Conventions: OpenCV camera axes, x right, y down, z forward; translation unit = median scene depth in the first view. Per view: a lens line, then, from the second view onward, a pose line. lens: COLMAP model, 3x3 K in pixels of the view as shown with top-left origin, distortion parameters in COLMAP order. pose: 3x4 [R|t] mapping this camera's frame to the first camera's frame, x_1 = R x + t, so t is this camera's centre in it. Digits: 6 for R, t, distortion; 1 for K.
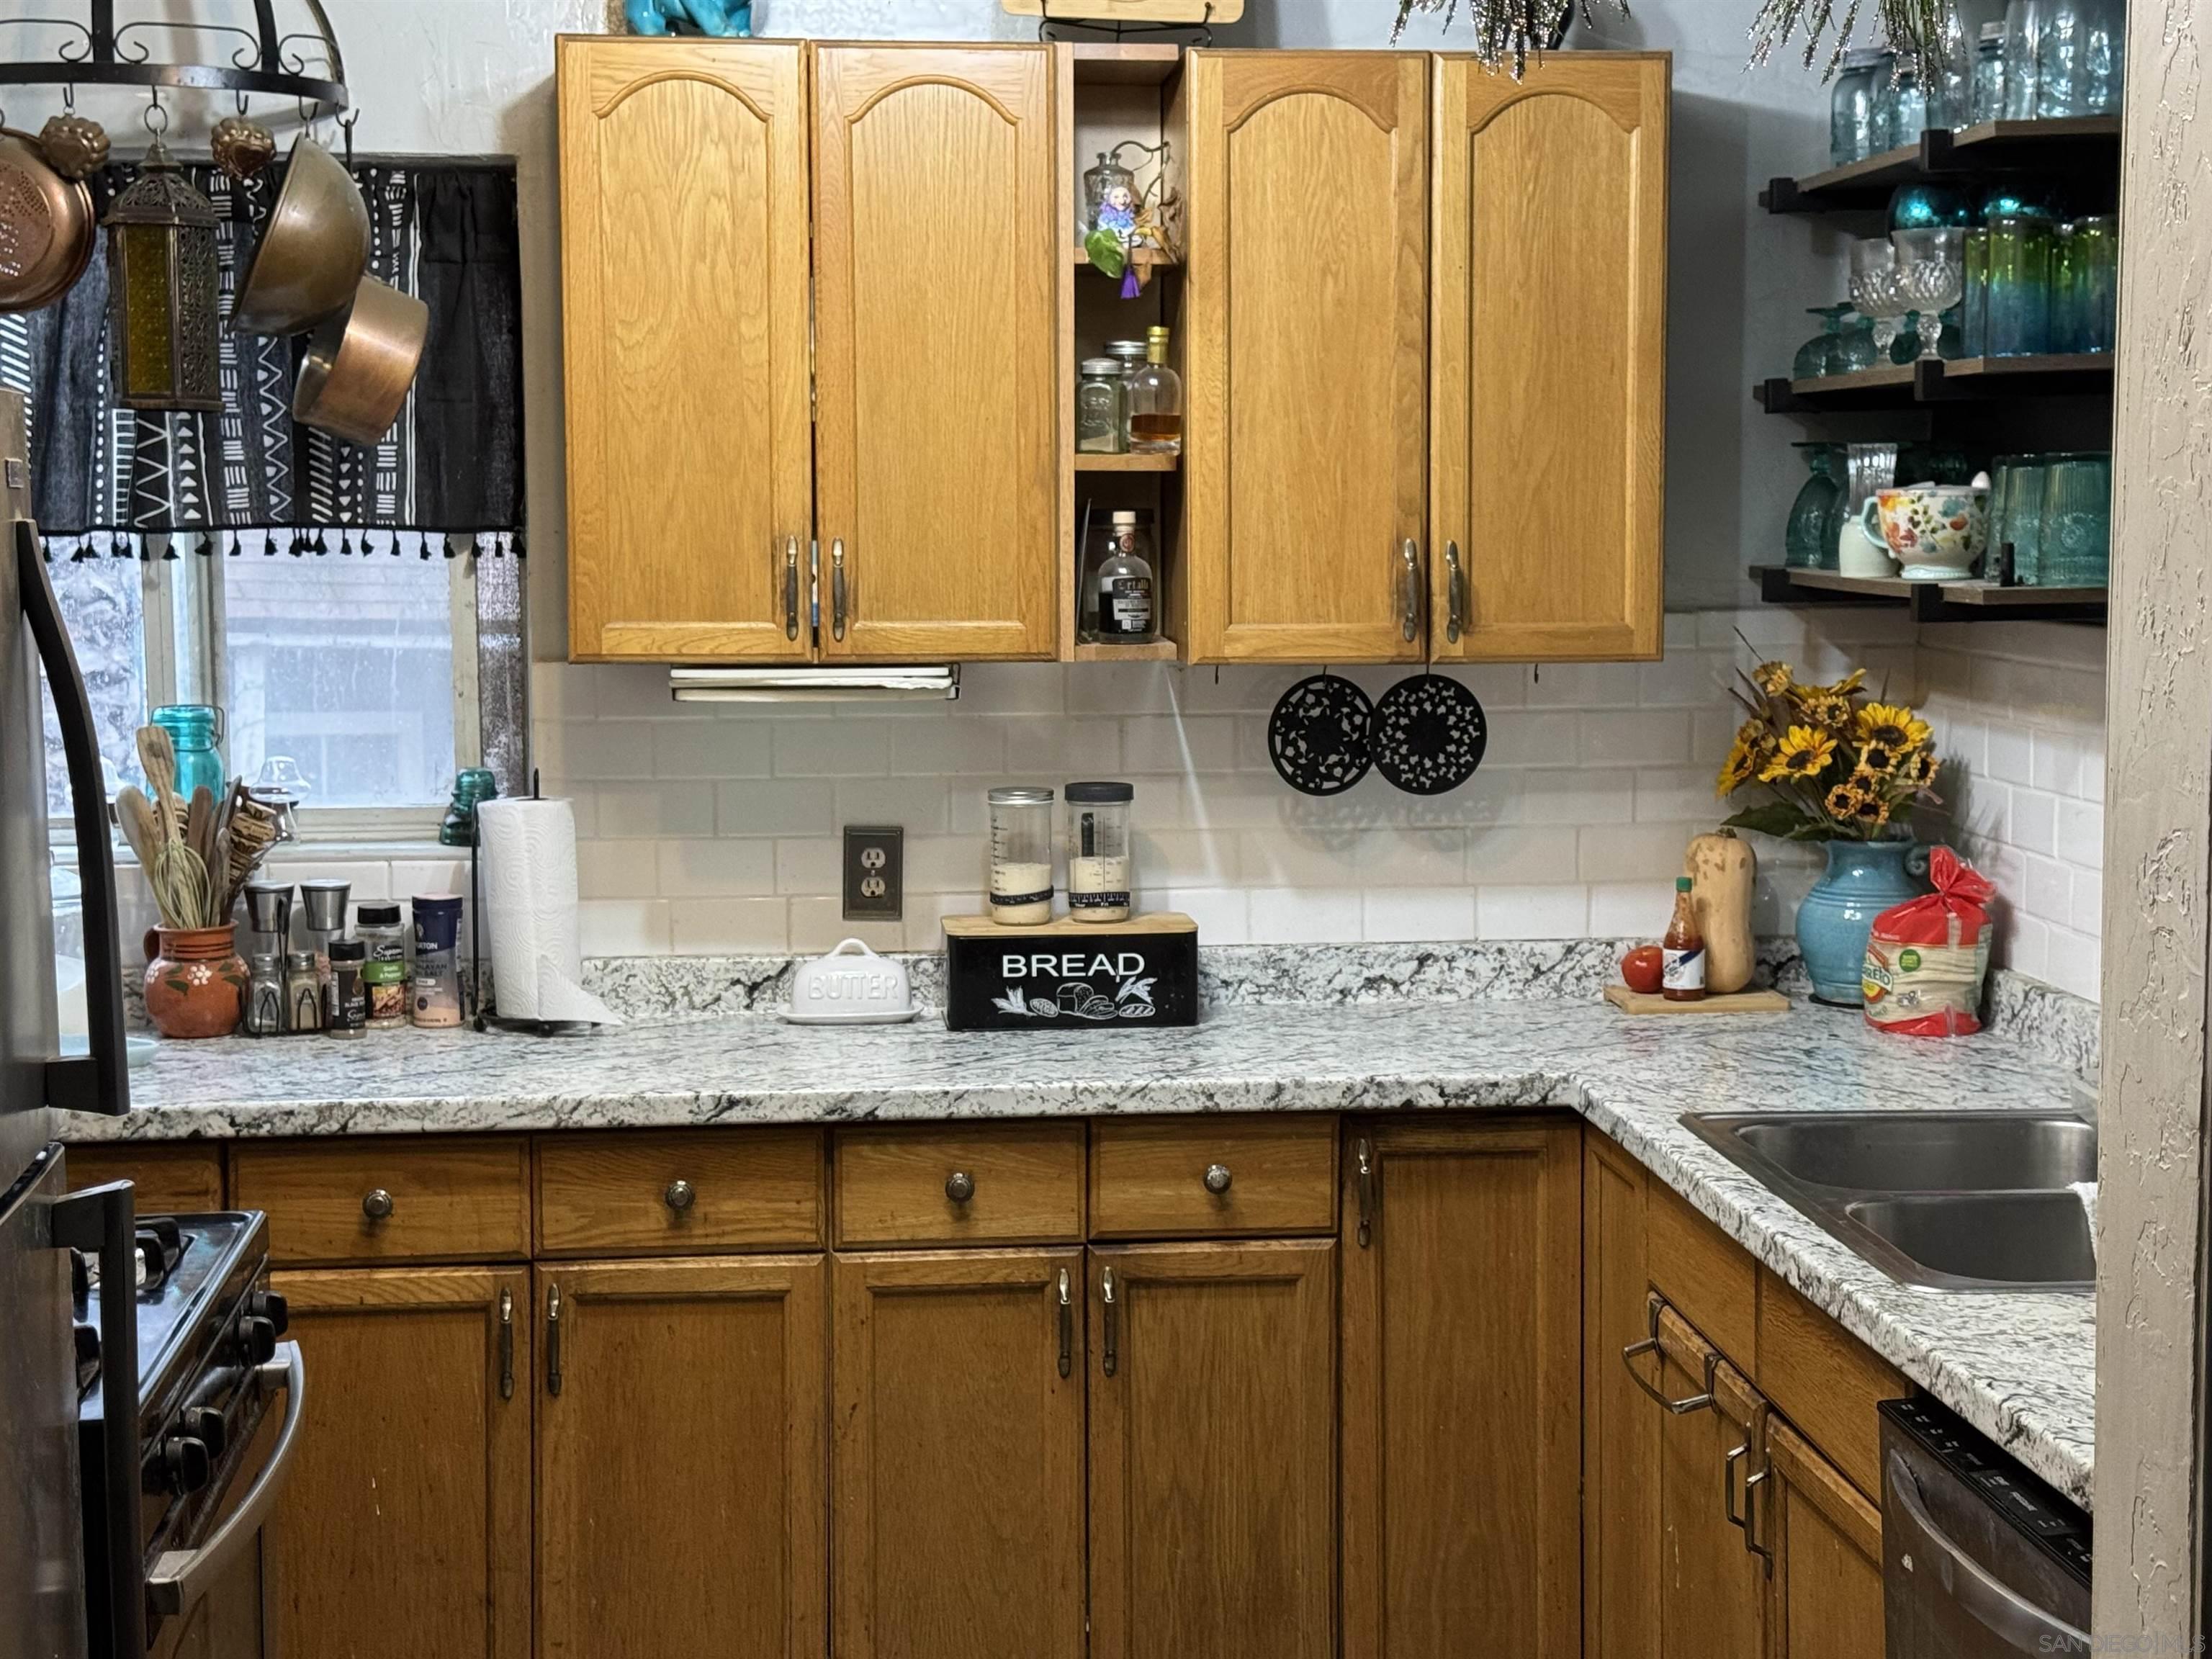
lens RADIAL K [[3475.1, 0, 1107.4], [0, 3475.1, 831.3], [0, 0, 1]] dist [0.151827, 0.000000]
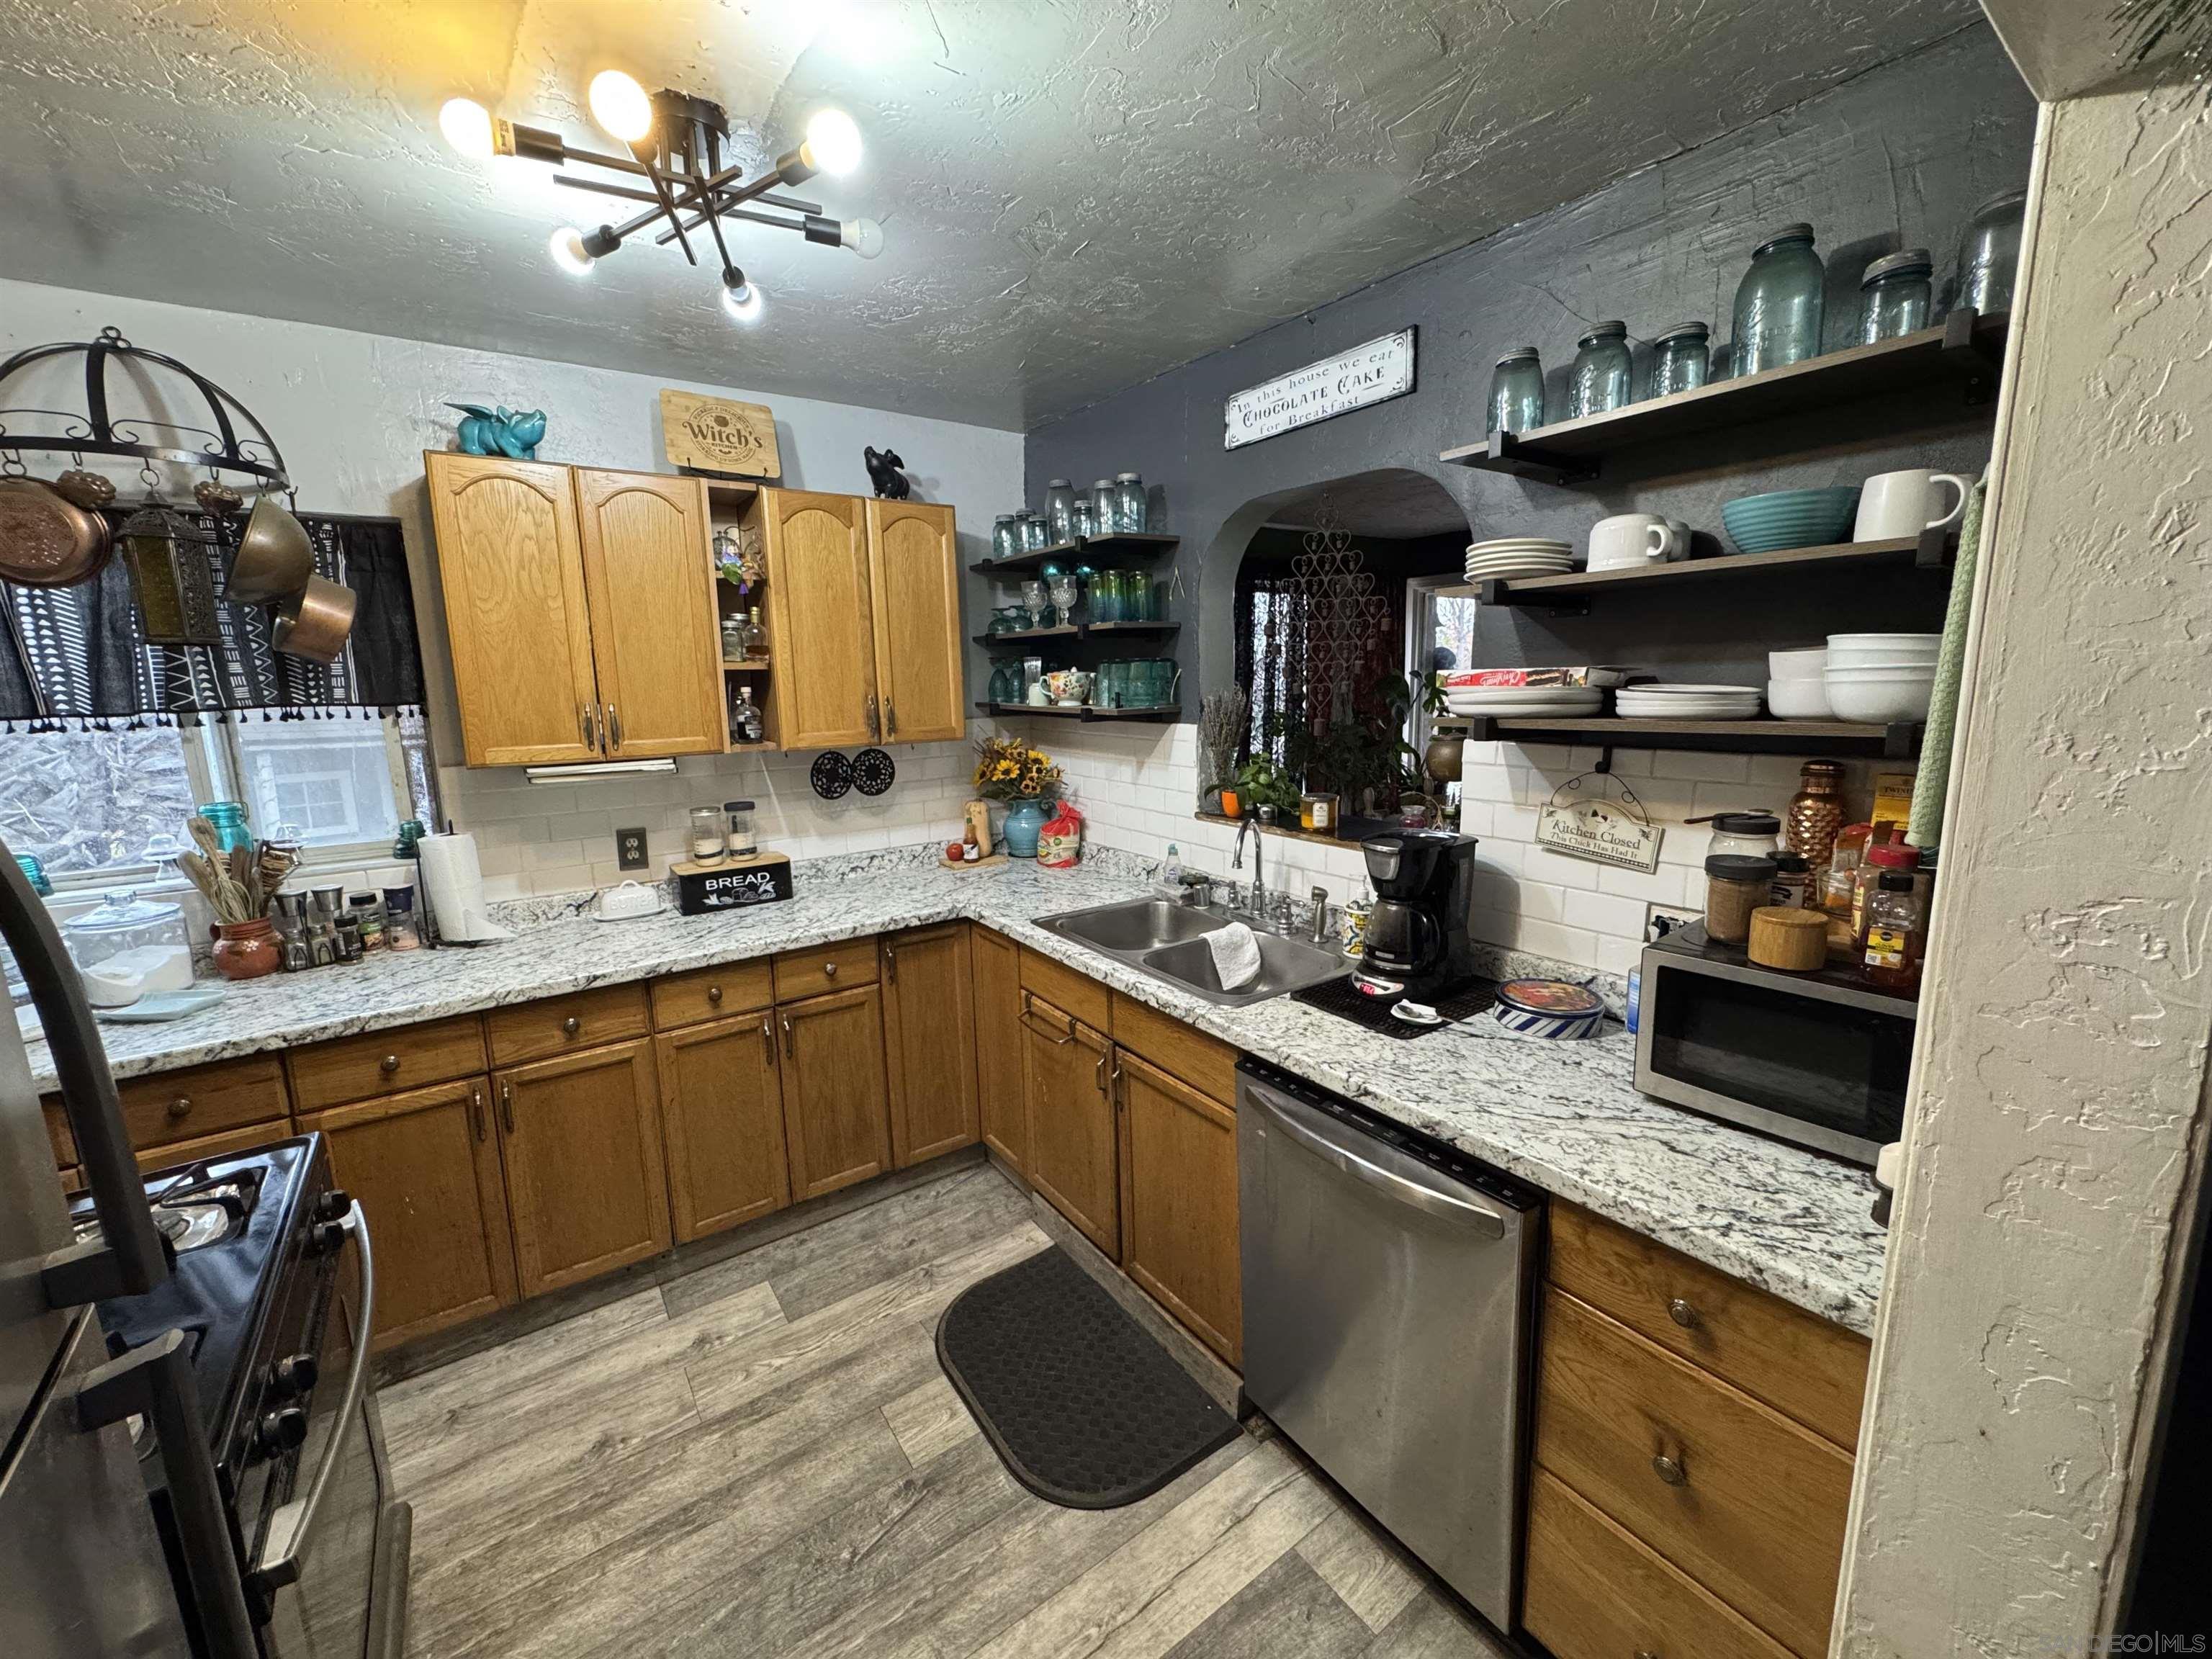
lens RADIAL K [[885.1, 0, 1100.4], [0, 885.1, 823.5], [0, 0, 1]] dist [-0.002100, 0.001053]
pose [[0.868660, -0.097780, 0.485663, -0.086750], [0.066282, 0.994454, 0.081663, -0.034149], [-0.490954, -0.038747, 0.870323, 0.368411]]
